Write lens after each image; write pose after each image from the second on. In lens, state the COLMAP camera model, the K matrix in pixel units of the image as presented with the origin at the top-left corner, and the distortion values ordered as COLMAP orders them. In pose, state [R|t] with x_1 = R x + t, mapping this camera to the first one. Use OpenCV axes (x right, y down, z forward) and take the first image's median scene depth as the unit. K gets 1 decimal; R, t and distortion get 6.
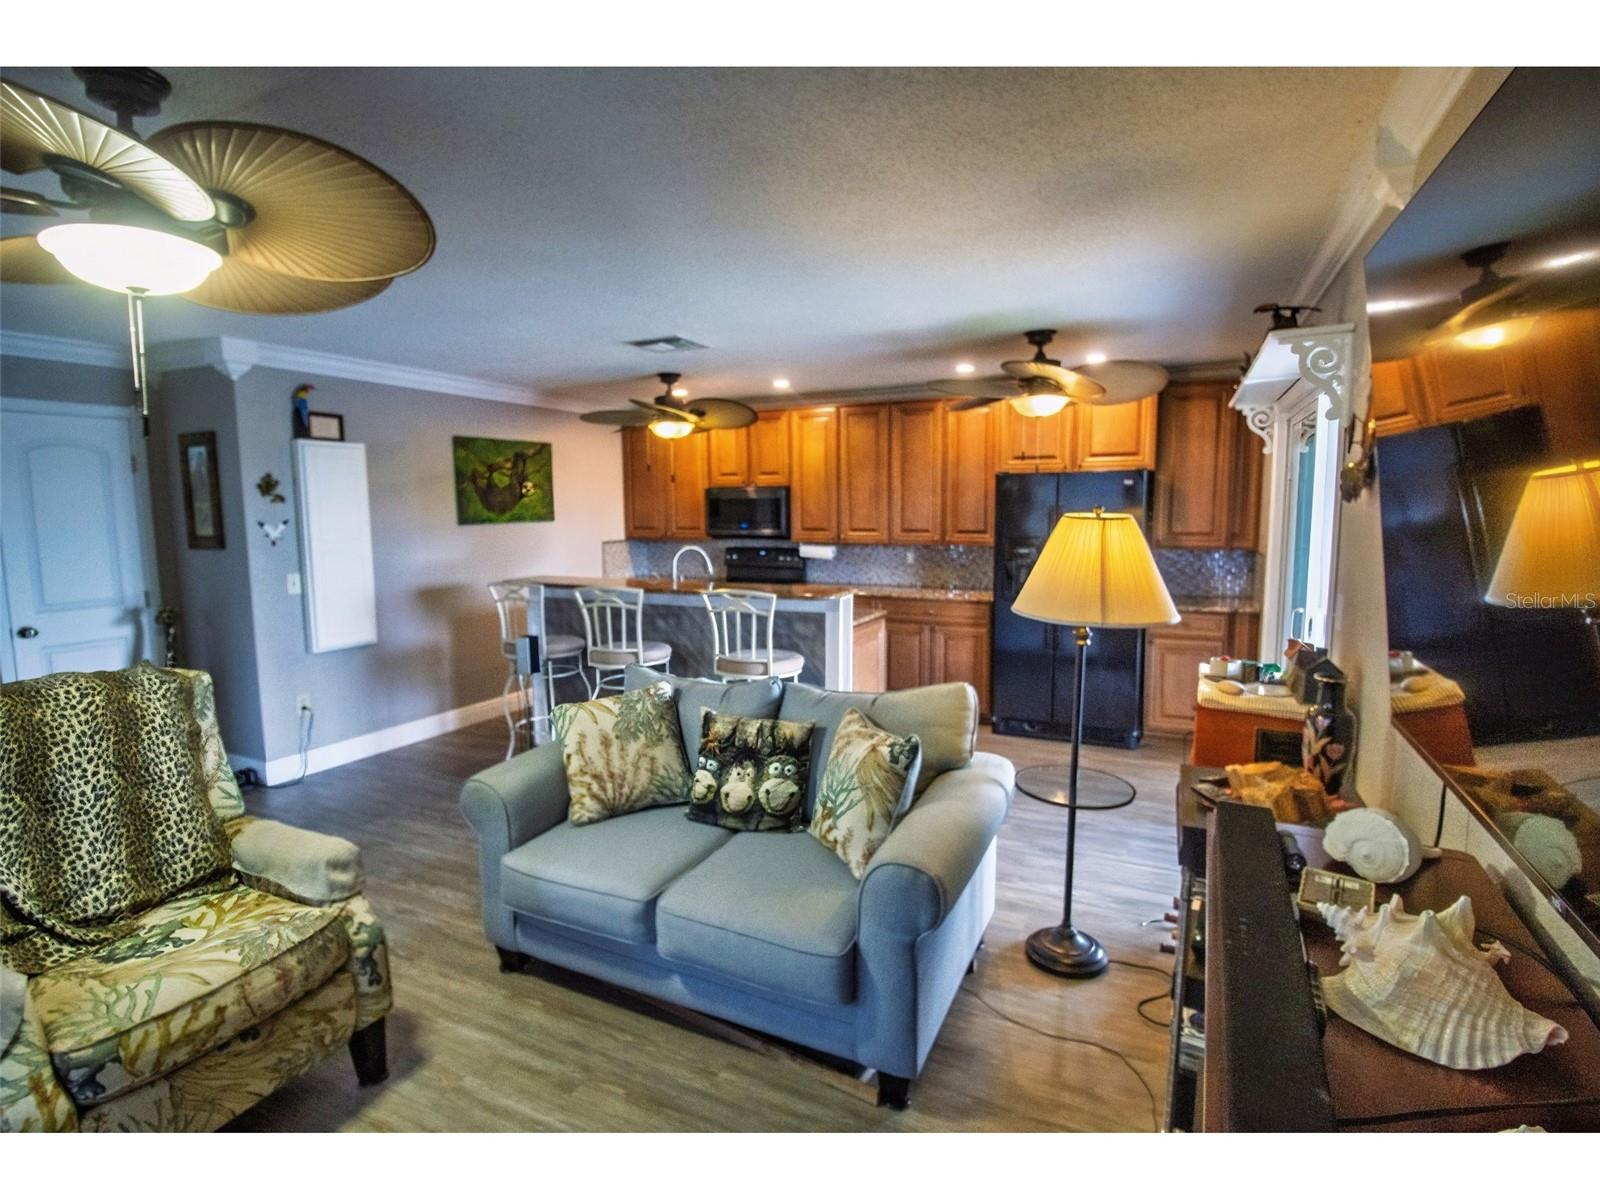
lens RADIAL K [[780.2, 0, 794.2], [0, 780.2, 590.9], [0, 0, 1]] dist [0.000873, -0.014245]
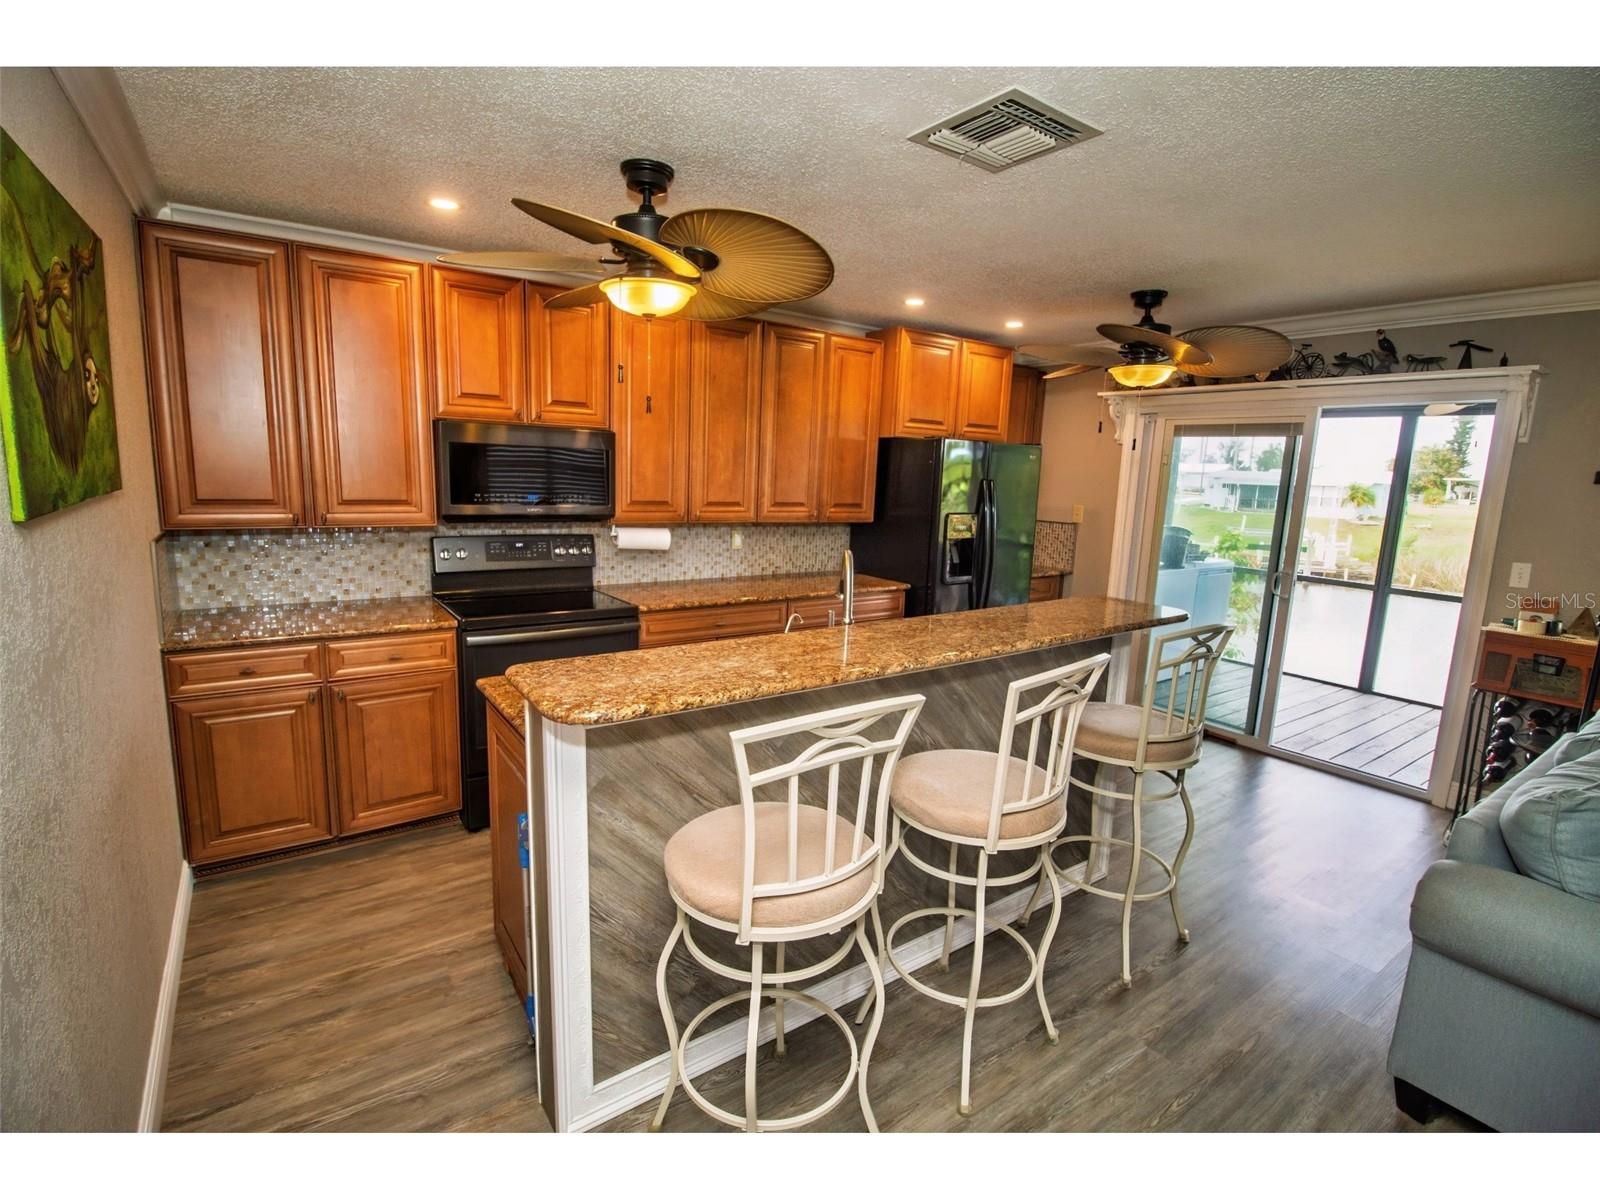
lens RADIAL K [[741.9, 0, 795.1], [0, 741.9, 591.7], [0, 0, 1]] dist [-0.001368, -0.012003]
pose [[0.483196, -0.118887, 0.867403, -0.666801], [0.057500, 0.992908, 0.104058, -0.096267], [-0.873622, -0.000405, 0.486605, 0.922546]]
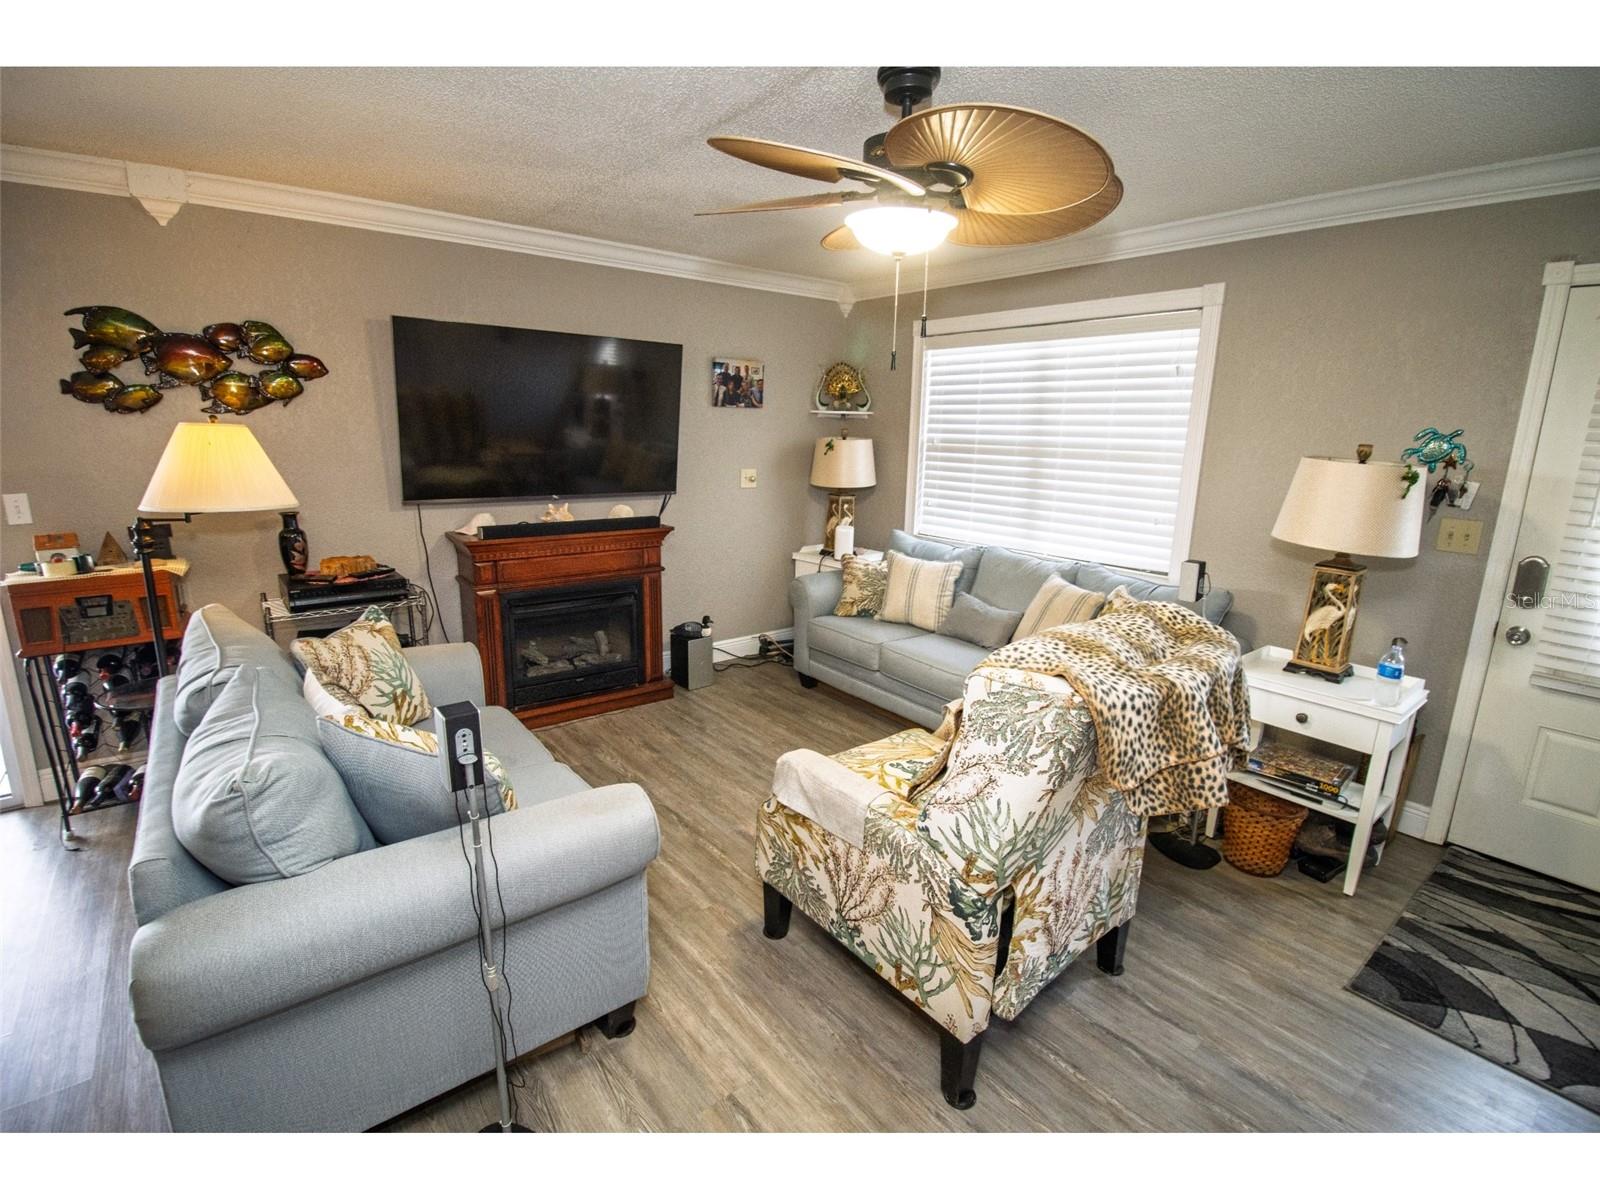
lens RADIAL K [[741.9, 0, 795.1], [0, 741.9, 591.7], [0, 0, 1]] dist [-0.001368, -0.012003]
pose [[-0.904067, -0.103542, 0.414659, -0.494983], [0.036413, 0.948022, 0.316114, -0.096145], [-0.425837, 0.300887, -0.853305, 0.902577]]
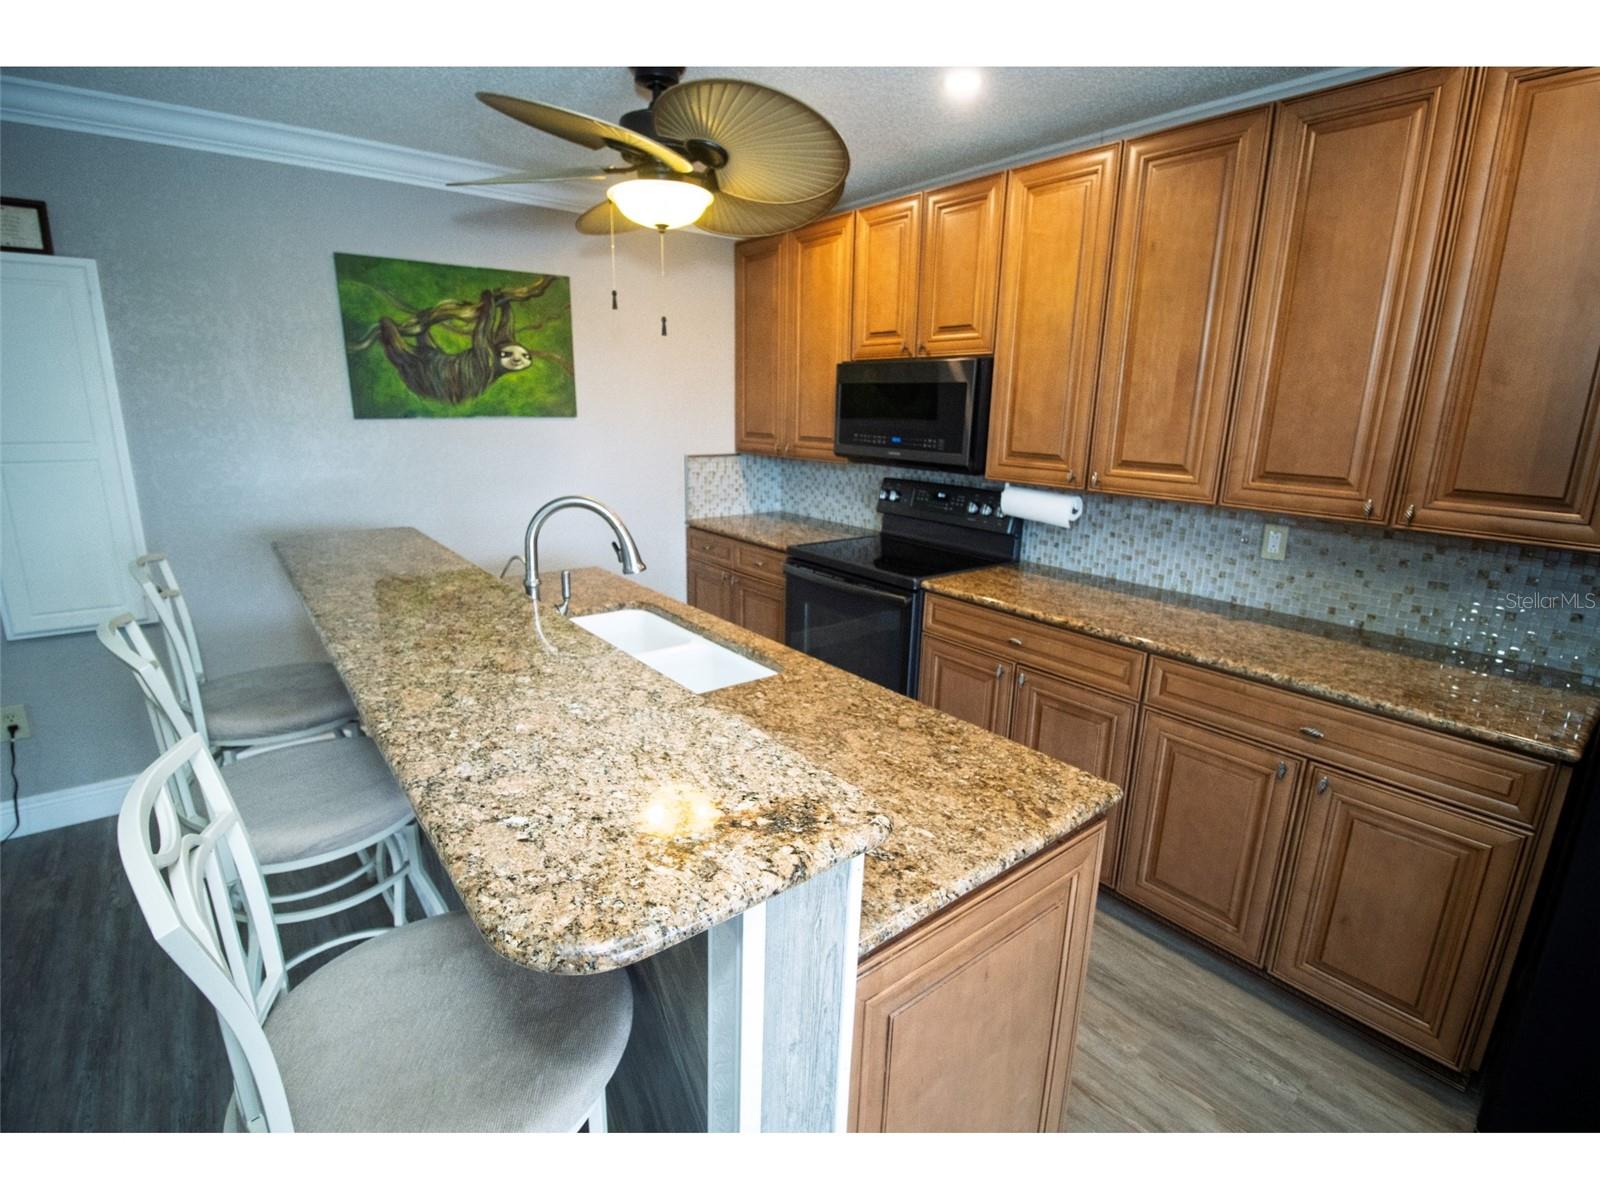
lens RADIAL K [[741.9, 0, 795.1], [0, 741.9, 591.7], [0, 0, 1]] dist [-0.001368, -0.012003]
pose [[0.901930, 0.129529, -0.412001, 0.131478], [-0.072876, 0.985931, 0.150430, -0.085136], [0.425690, -0.105653, 0.898680, 0.839503]]
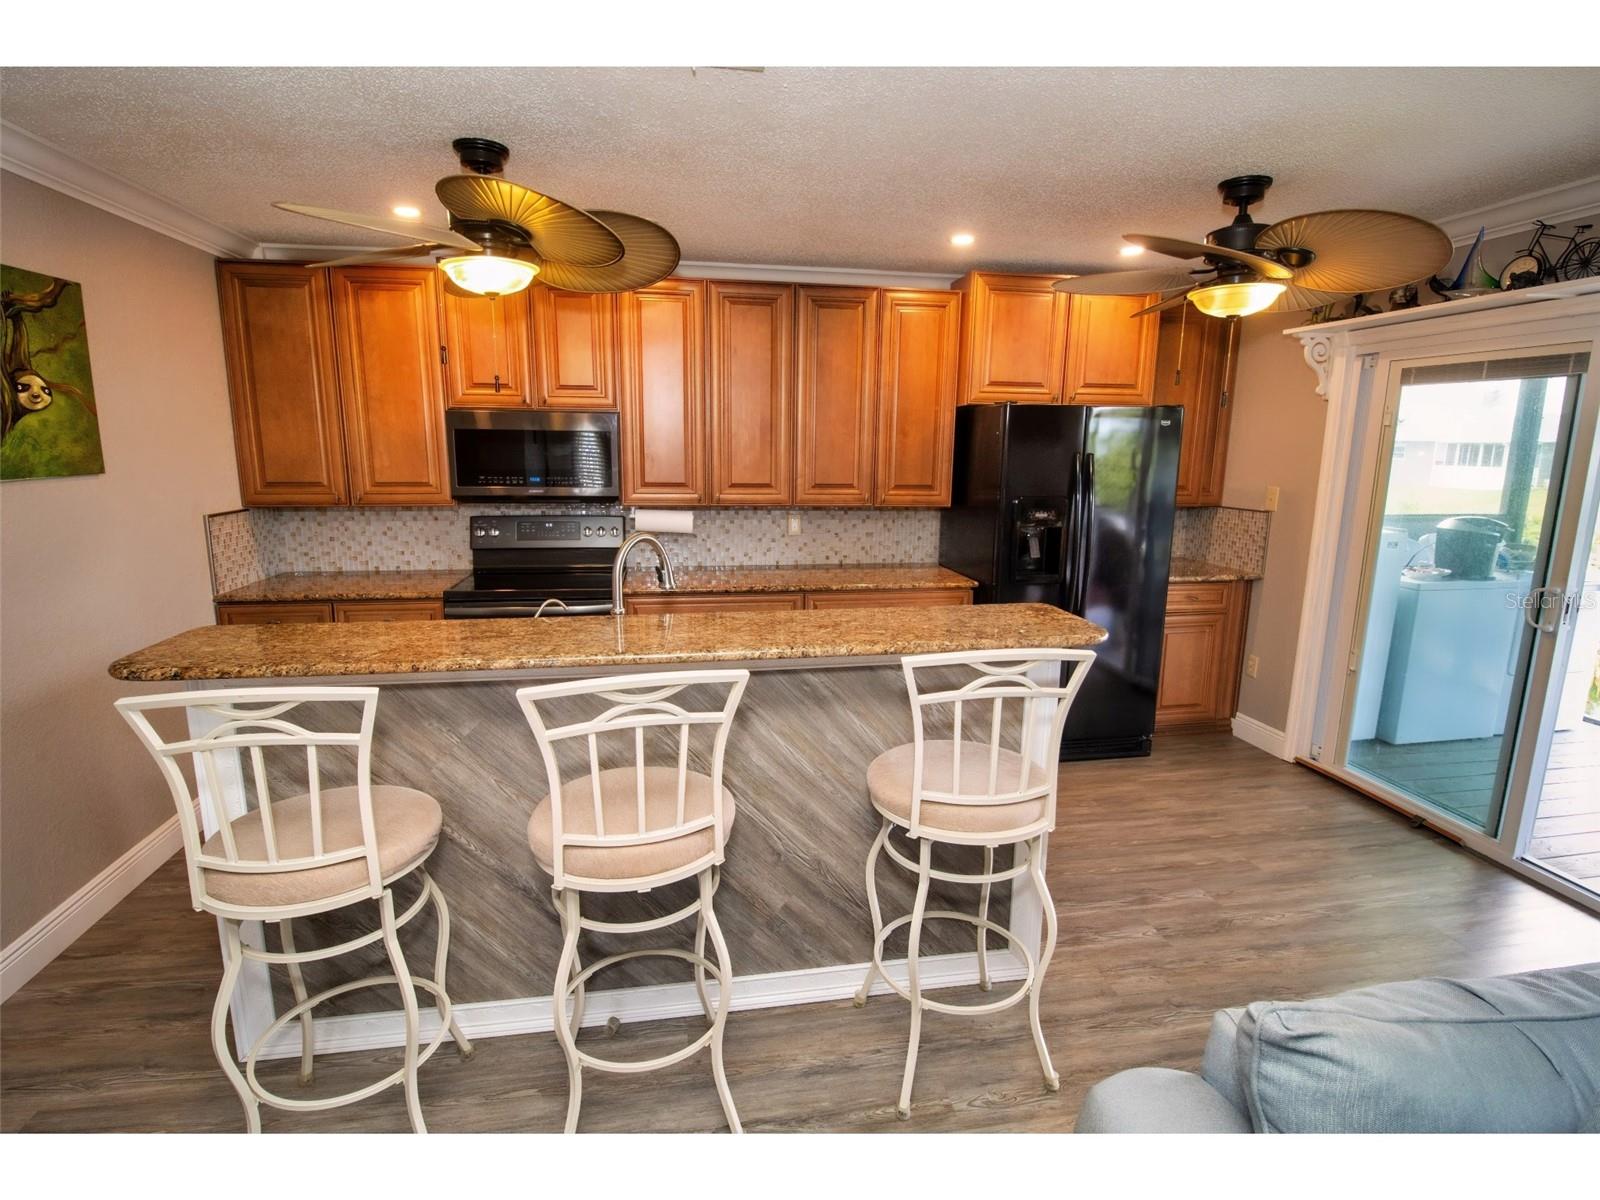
lens RADIAL K [[780.2, 0, 794.2], [0, 780.2, 590.9], [0, 0, 1]] dist [0.000873, -0.014245]
pose [[0.812880, -0.092080, 0.575106, -0.378966], [0.048489, 0.994695, 0.090723, -0.070841], [-0.580409, -0.045861, 0.813032, 0.667480]]
